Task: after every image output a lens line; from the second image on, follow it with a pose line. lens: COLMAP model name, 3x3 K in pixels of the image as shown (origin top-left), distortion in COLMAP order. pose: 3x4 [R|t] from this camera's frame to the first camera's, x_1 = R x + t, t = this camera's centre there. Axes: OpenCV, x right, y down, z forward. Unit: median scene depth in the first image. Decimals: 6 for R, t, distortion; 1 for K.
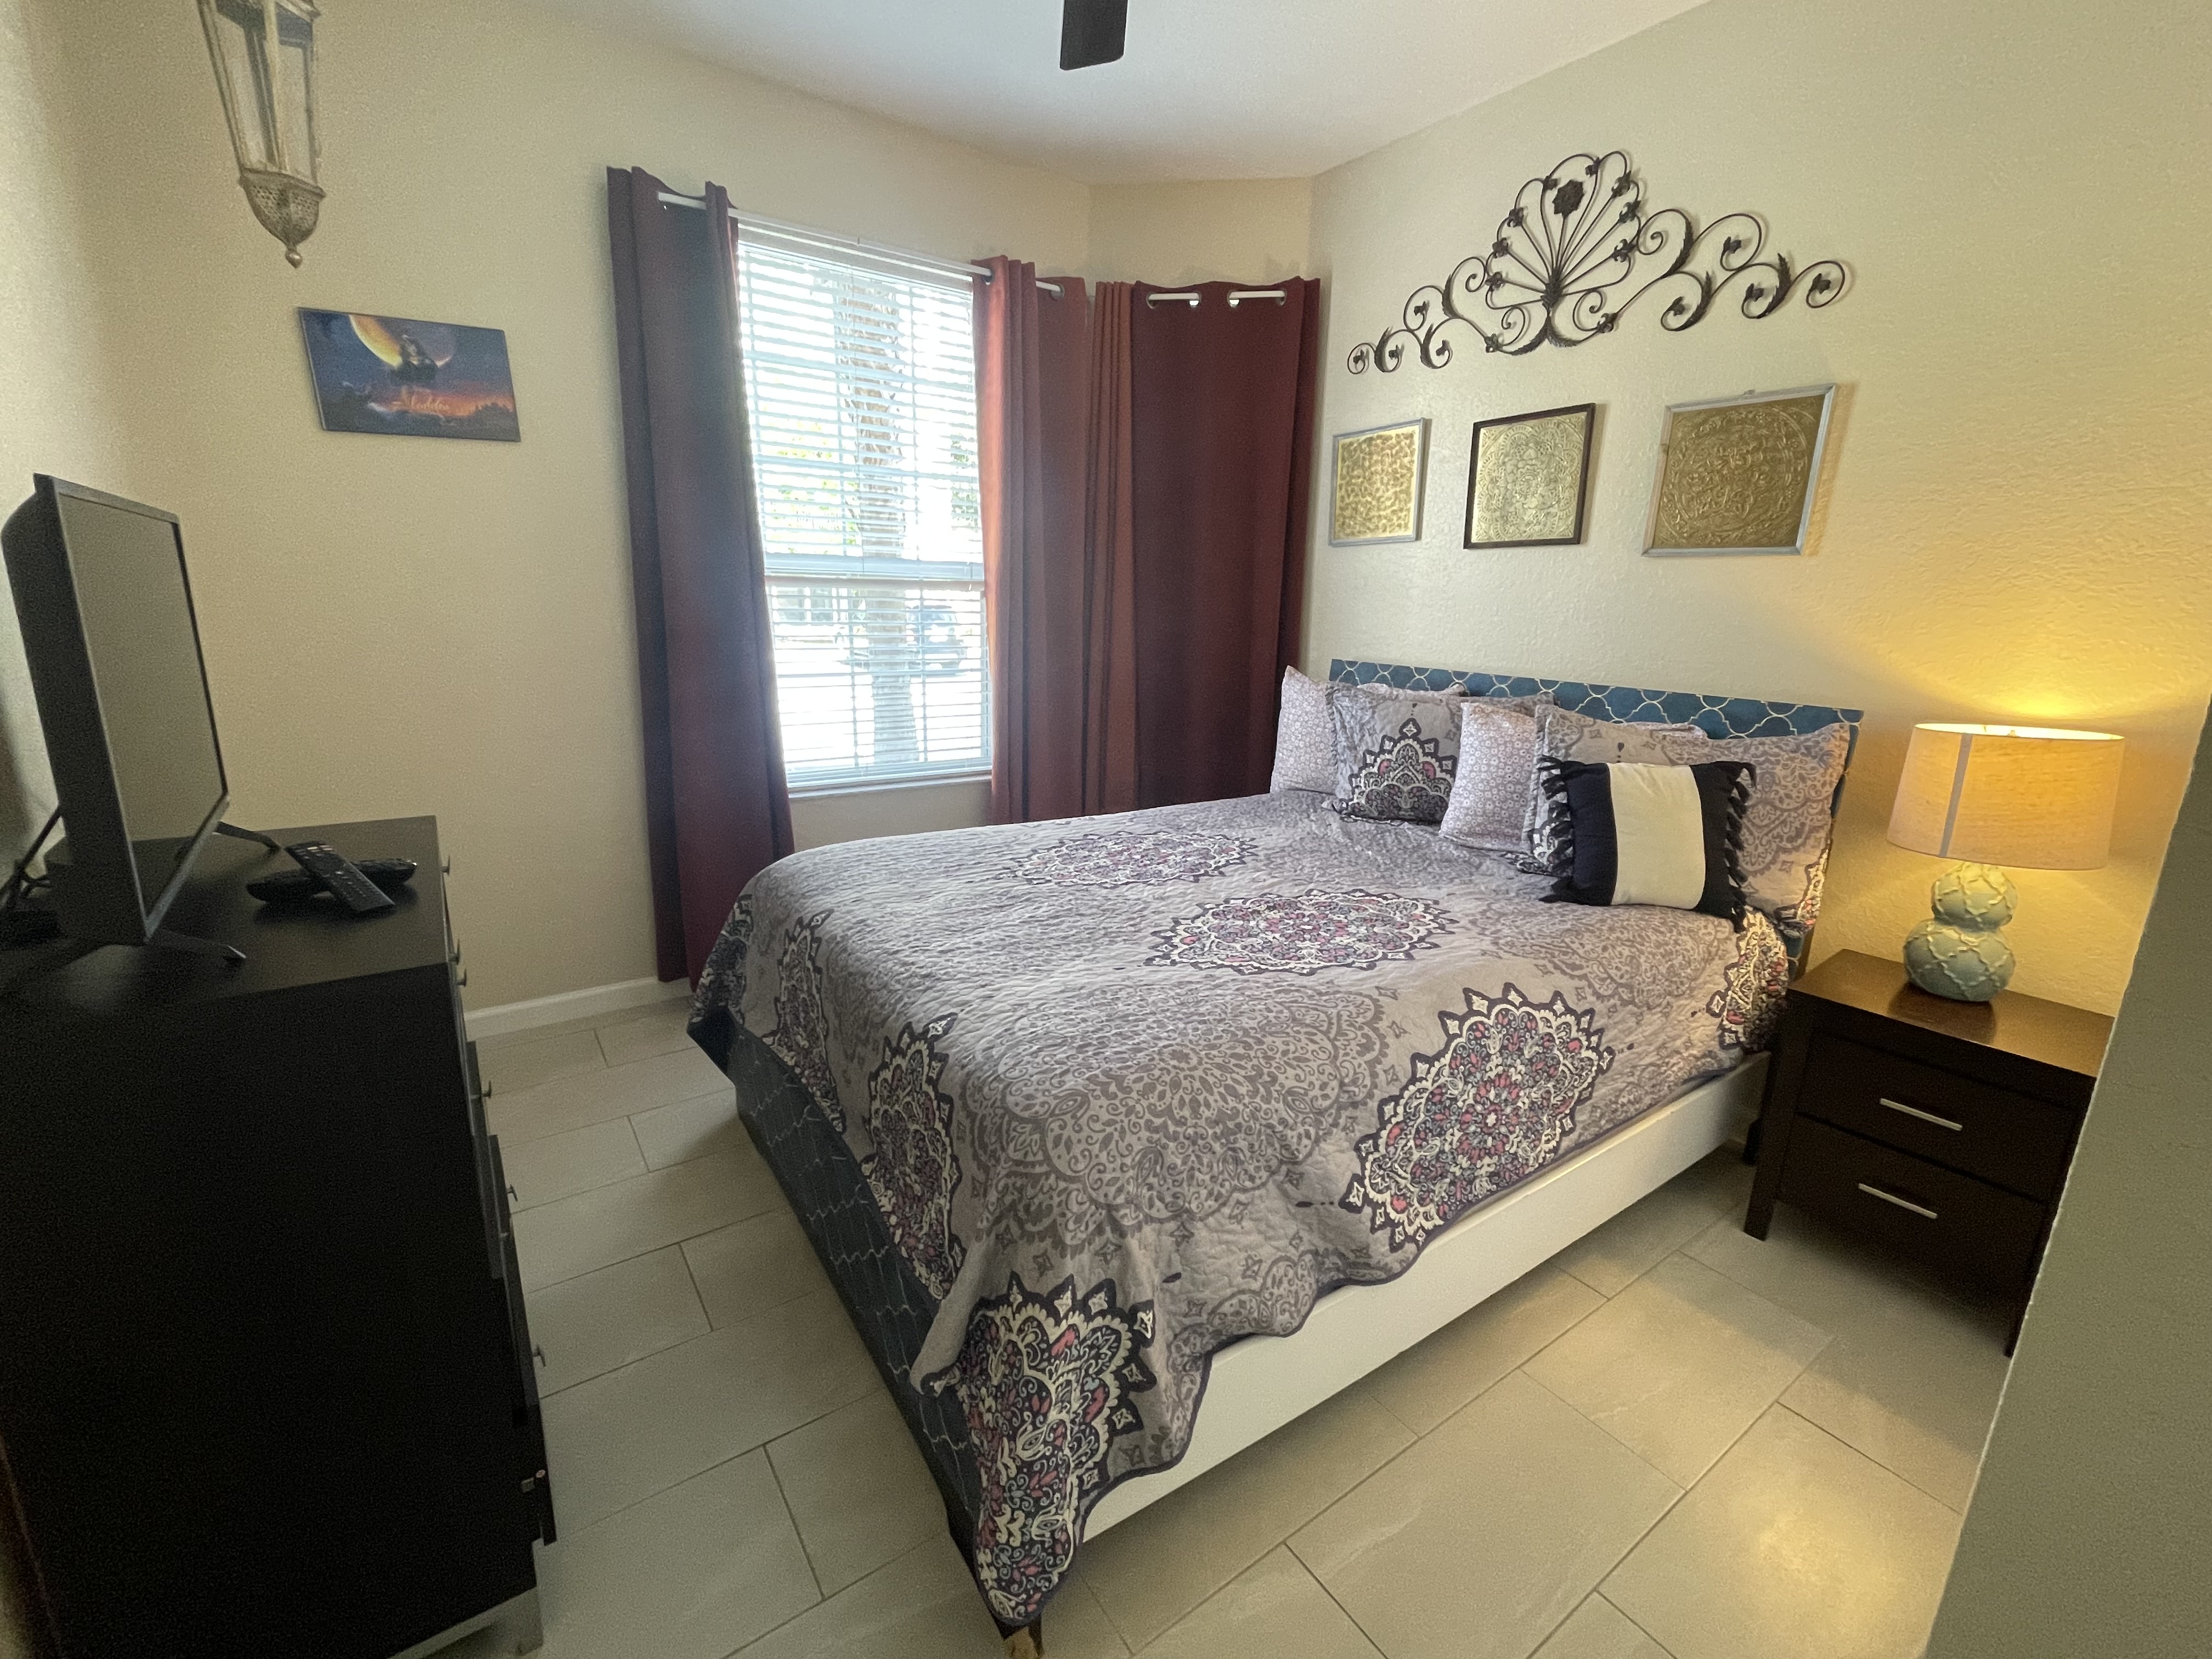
lens RADIAL K [[947.6, 0, 1106.0], [0, 947.6, 829.5], [0, 0, 1]] dist [-0.003487, -0.000112]
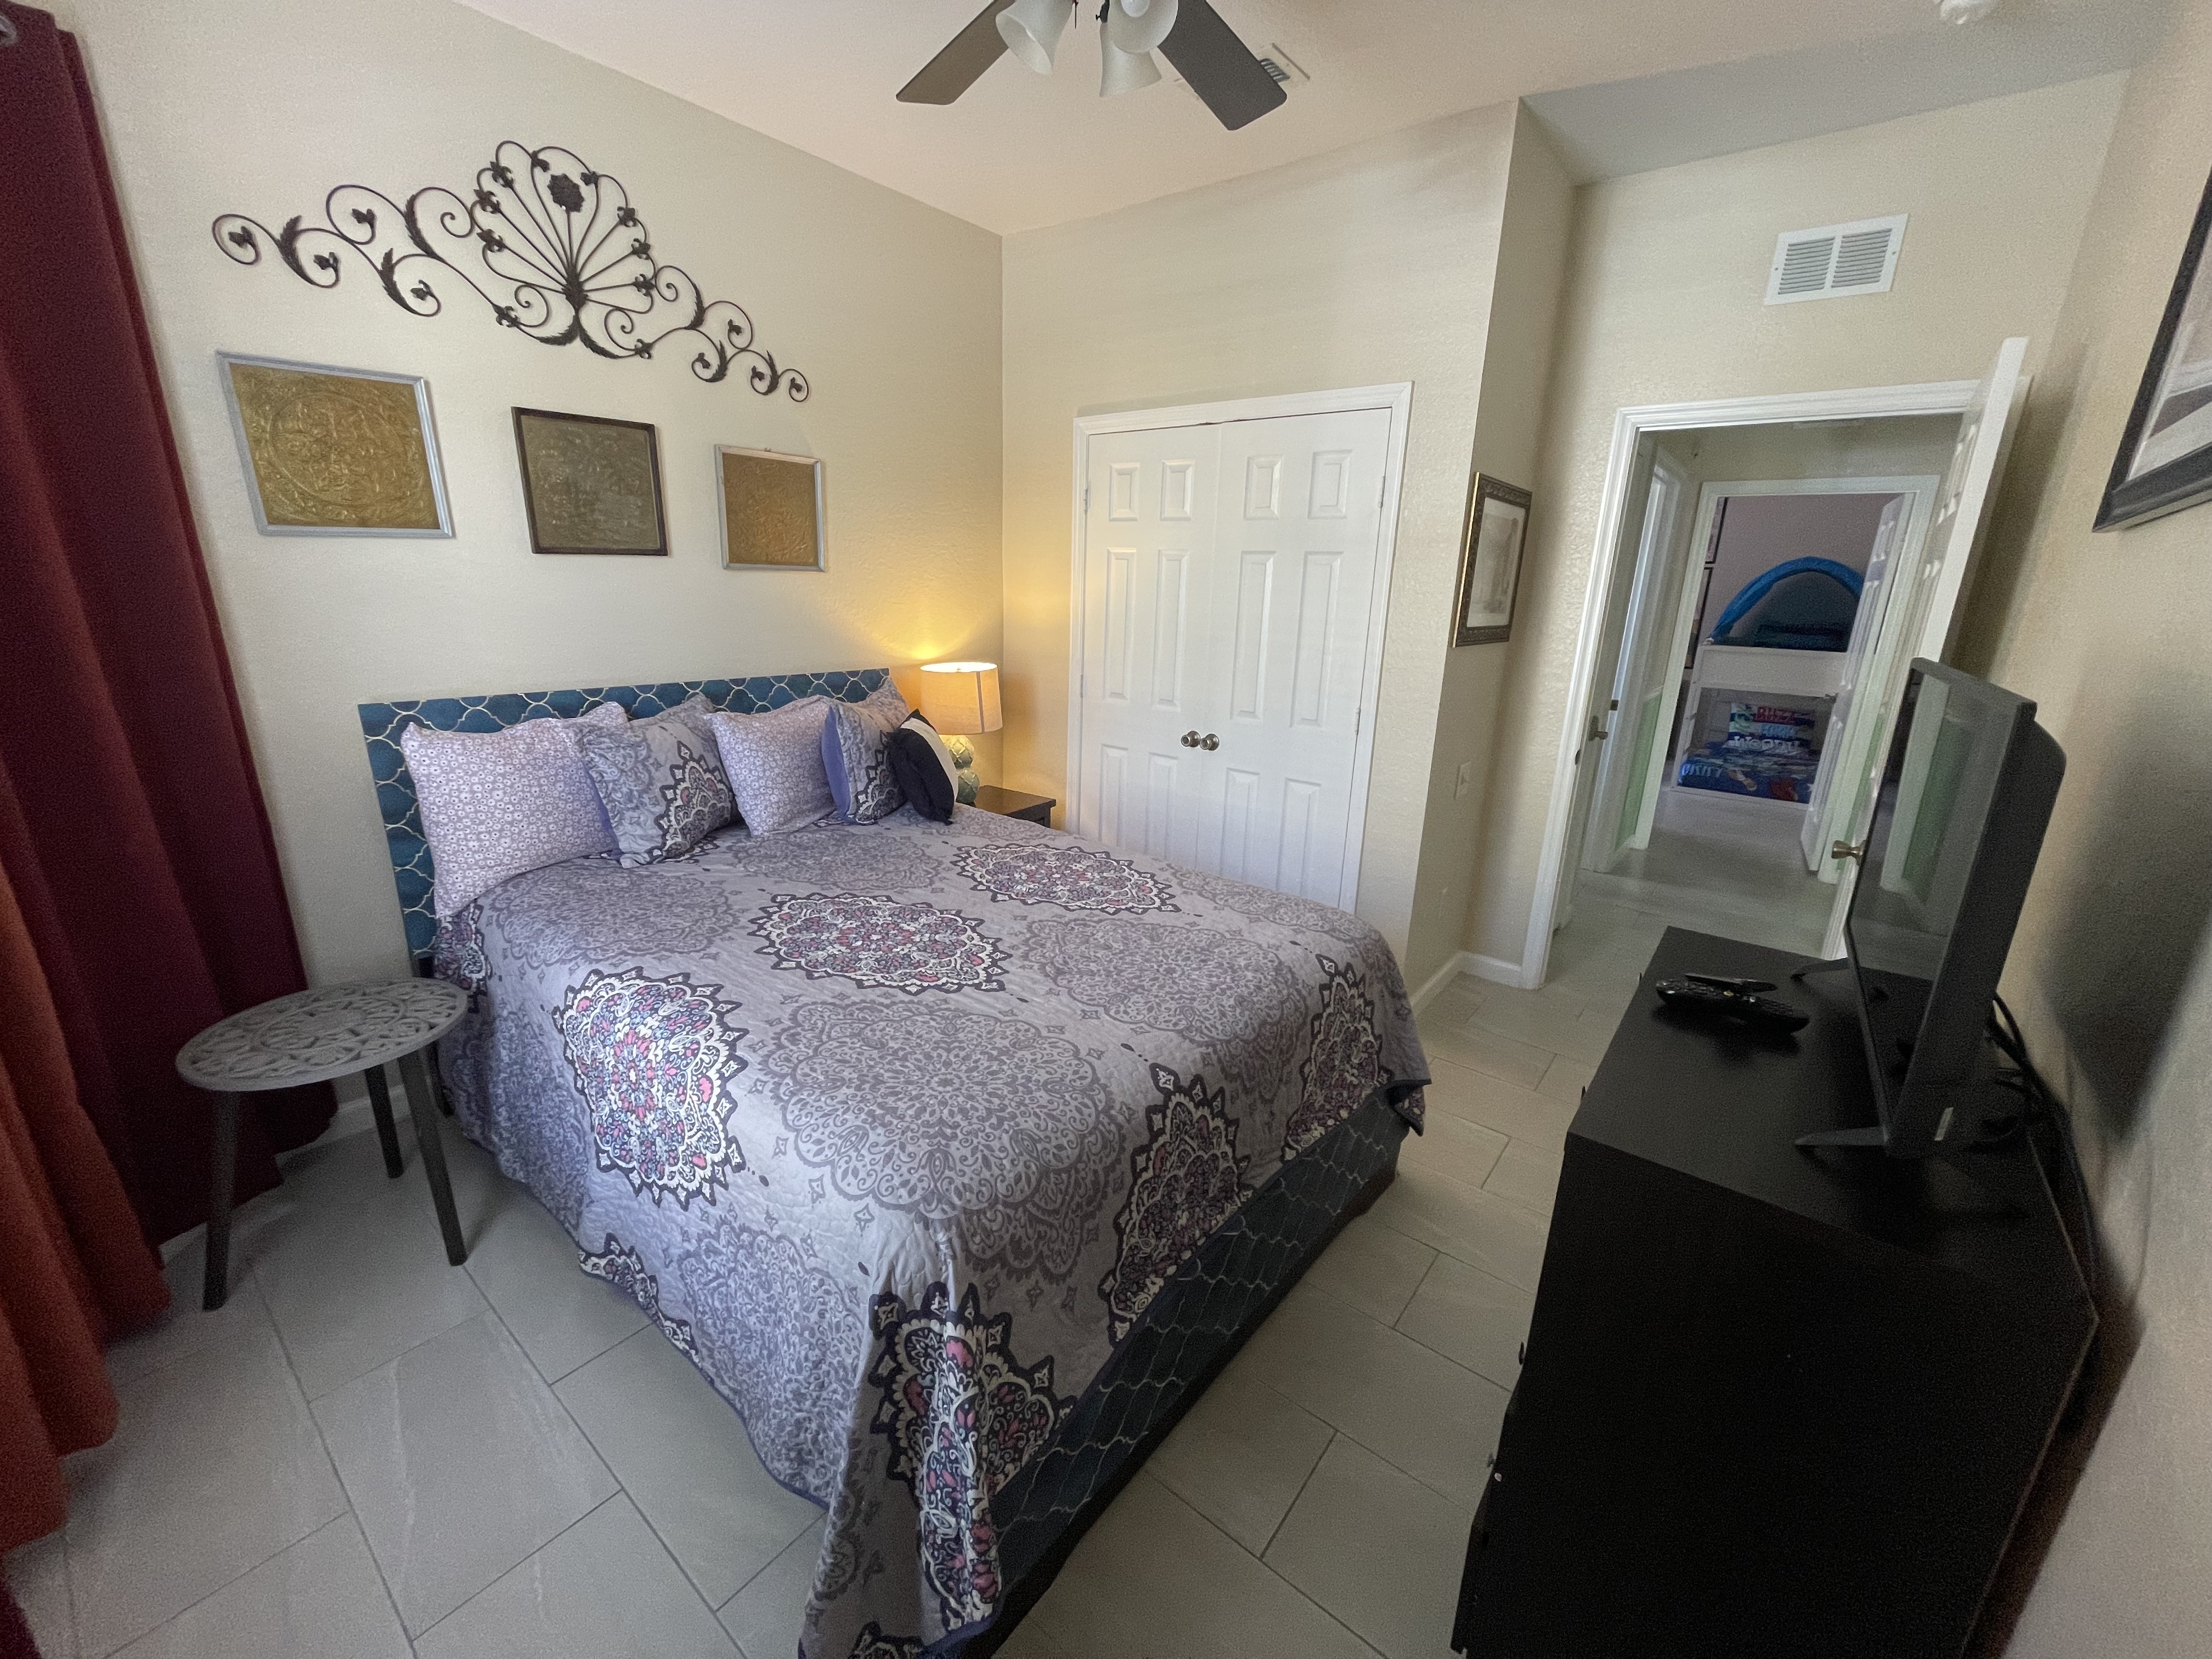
lens RADIAL K [[890.7, 0, 1106.2], [0, 890.7, 826.6], [0, 0, 1]] dist [-0.002953, -0.000028]
pose [[-0.287044, -0.292094, 0.912297, -0.687903], [0.195600, 0.914437, 0.354323, -0.288738], [-0.937735, 0.280152, -0.205350, 0.848830]]
